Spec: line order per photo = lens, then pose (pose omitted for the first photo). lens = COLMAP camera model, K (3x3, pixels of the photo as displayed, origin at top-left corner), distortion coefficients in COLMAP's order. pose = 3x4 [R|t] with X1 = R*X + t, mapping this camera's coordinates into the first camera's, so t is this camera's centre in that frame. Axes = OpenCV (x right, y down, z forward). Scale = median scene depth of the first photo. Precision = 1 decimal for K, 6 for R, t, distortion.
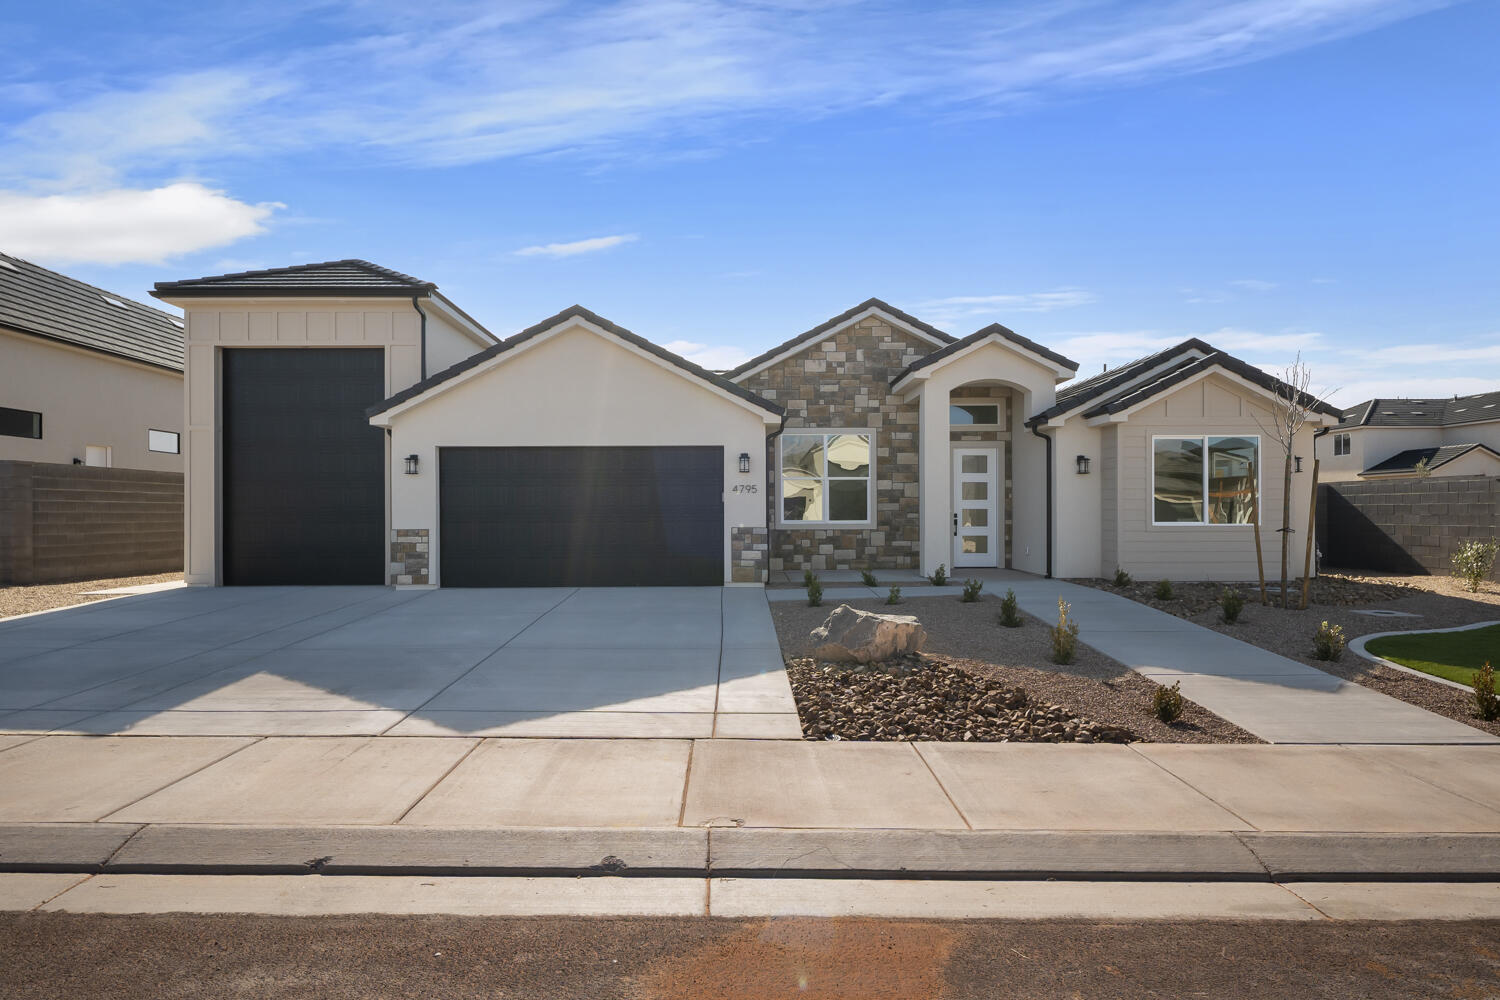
lens RADIAL K [[792.6, 0, 747.4], [0, 792.6, 507.2], [0, 0, 1]] dist [0.001572, 0.000012]
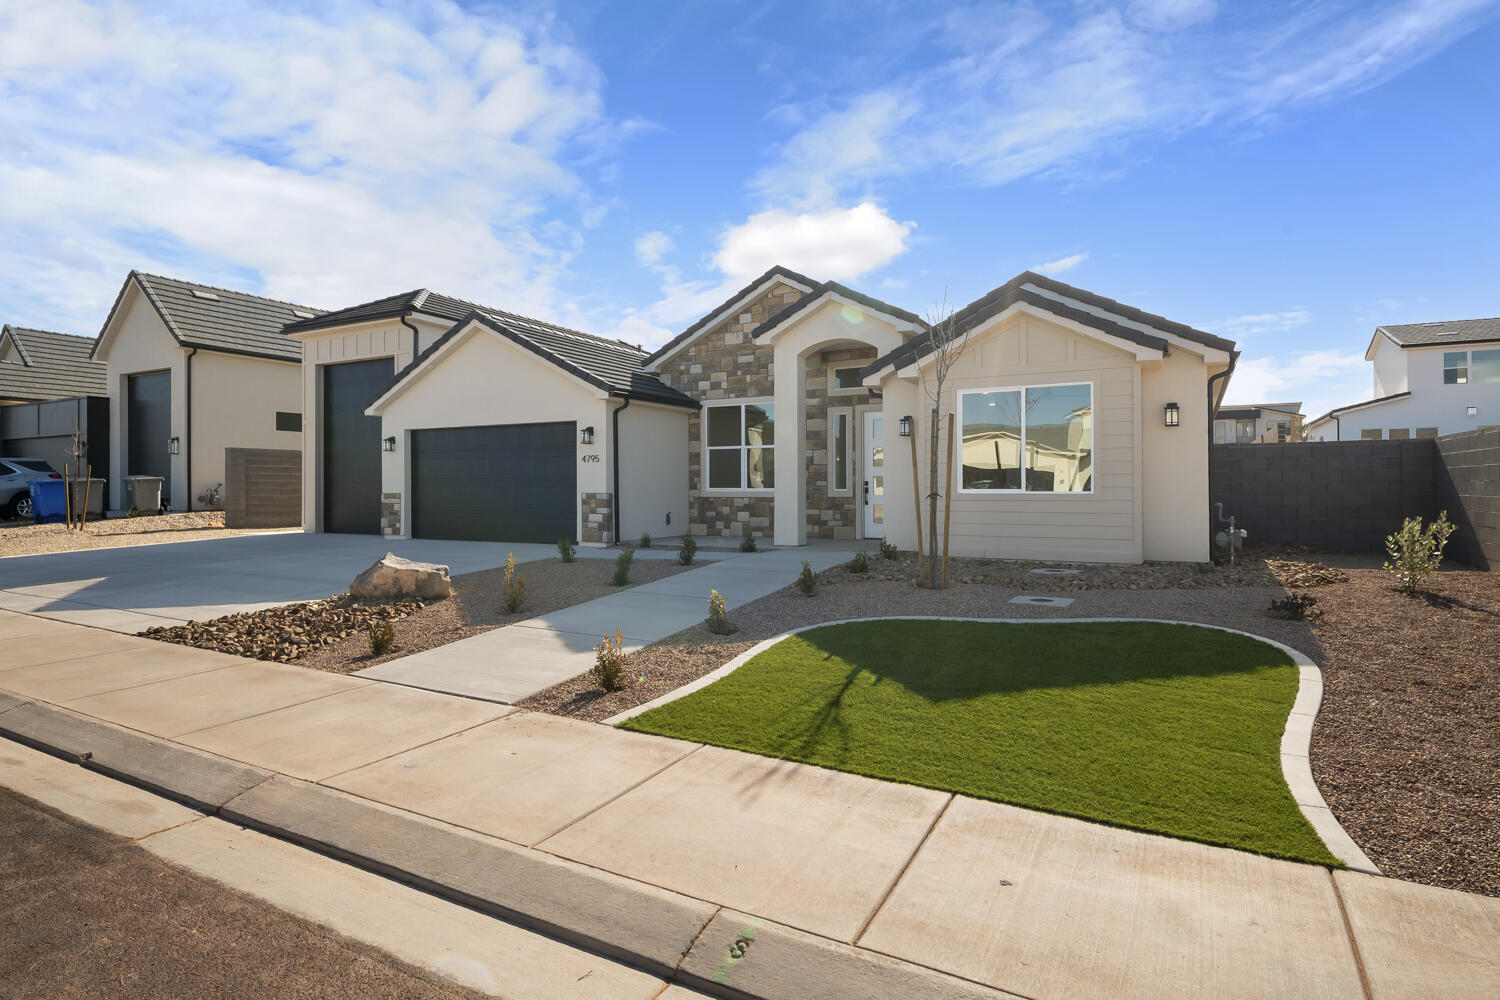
lens RADIAL K [[792.6, 0, 747.4], [0, 792.6, 507.2], [0, 0, 1]] dist [0.001572, 0.000012]
pose [[0.882063, 0.013665, -0.470933, 0.589741], [0.002025, 0.999460, 0.032794, 0.007449], [0.471127, -0.029880, 0.881559, 0.094353]]
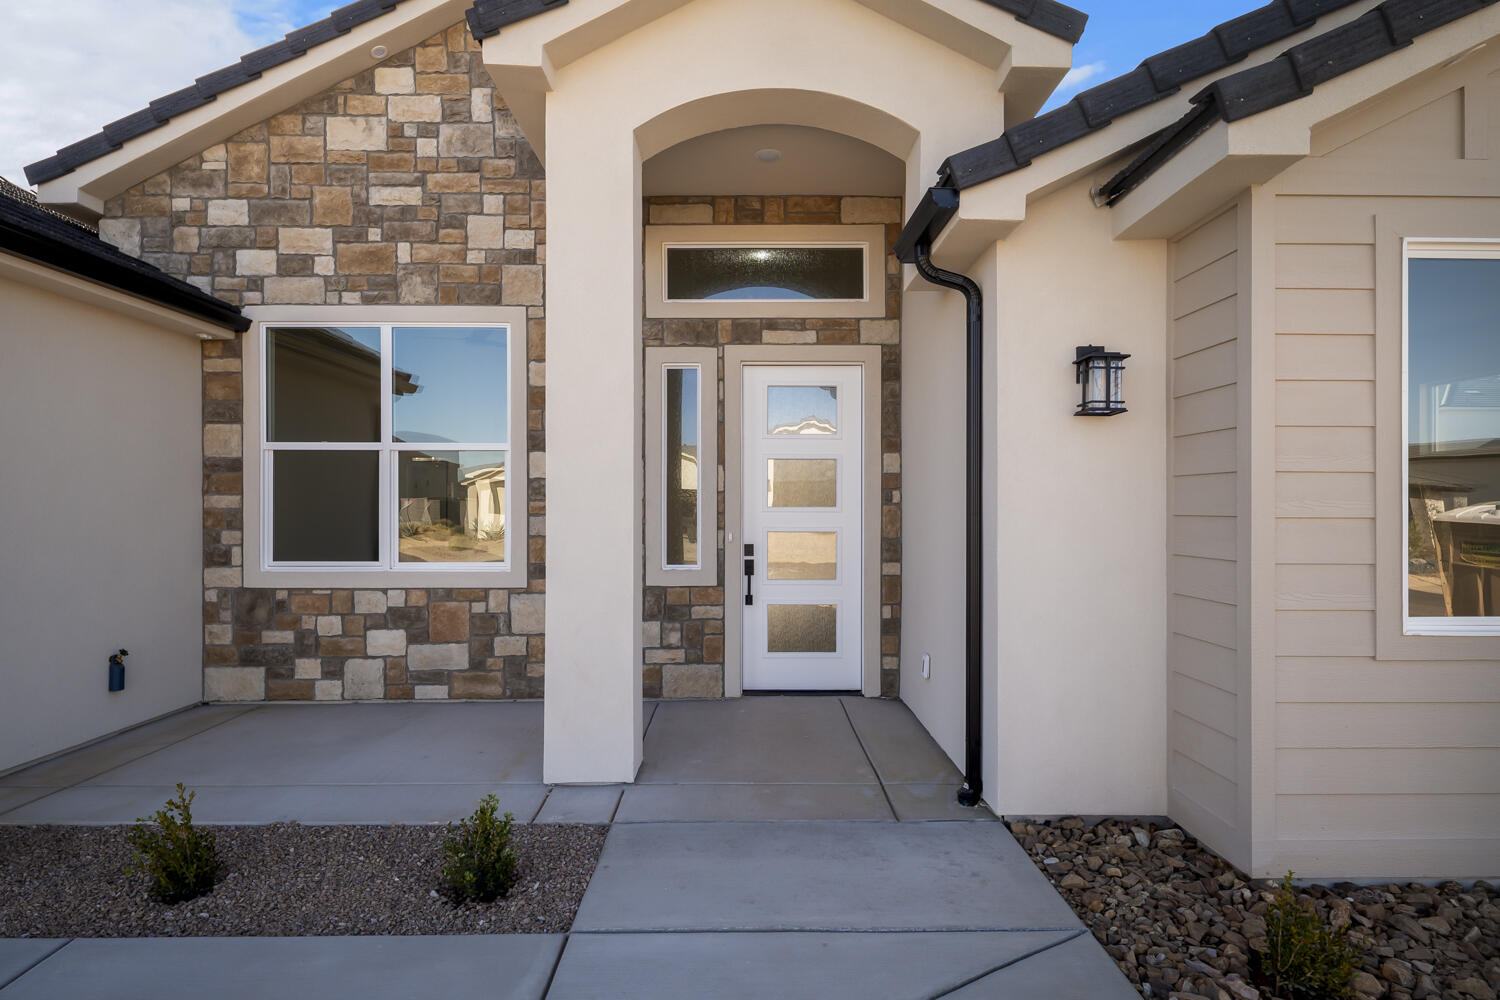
lens RADIAL K [[782.9, 0, 765.3], [0, 782.9, 504.8], [0, 0, 1]] dist [0.006456, 0.000656]
pose [[0.999986, 0.003230, 0.004165, 0.270702], [-0.003254, 0.999979, 0.005634, -0.012312], [-0.004146, -0.005647, 0.999975, 0.642533]]
